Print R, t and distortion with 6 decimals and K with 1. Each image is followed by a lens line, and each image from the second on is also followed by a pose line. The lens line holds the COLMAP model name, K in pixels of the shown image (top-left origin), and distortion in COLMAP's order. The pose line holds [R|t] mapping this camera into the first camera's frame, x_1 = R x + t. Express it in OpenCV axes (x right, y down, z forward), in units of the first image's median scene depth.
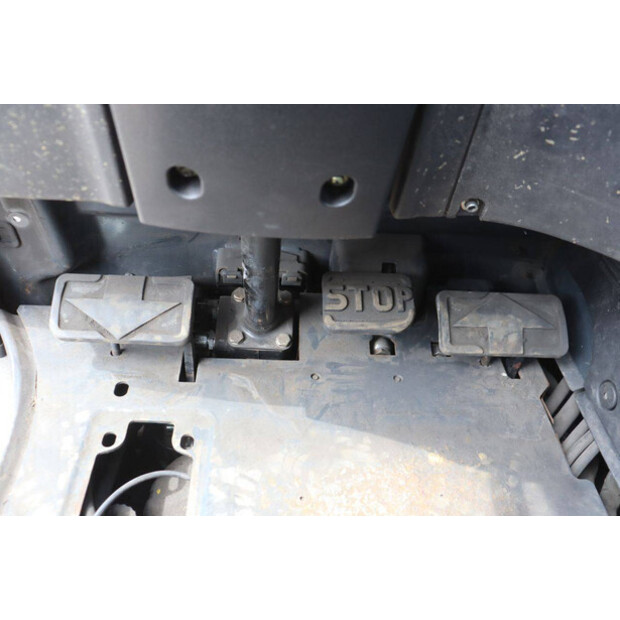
lens RADIAL K [[728.4, 0, 307.2], [0, 728.4, 310.3], [0, 0, 1]] dist [-0.013344, 0.021466]
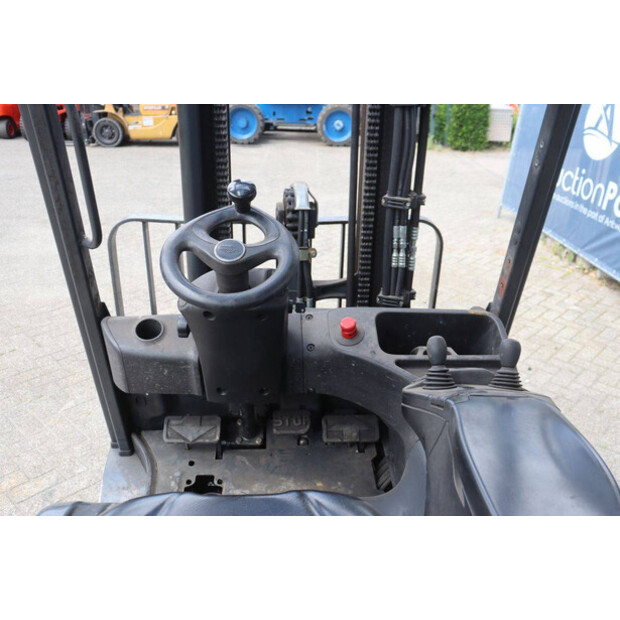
lens RADIAL K [[563.4, 0, 310.0], [0, 563.4, 310.0], [0, 0, 1]] dist [-0.050223, 0.010583]
pose [[0.998656, -0.044731, 0.026182, 0.111583], [0.049240, 0.976483, -0.209897, 0.020347], [-0.016177, 0.210904, 0.977373, -0.931136]]
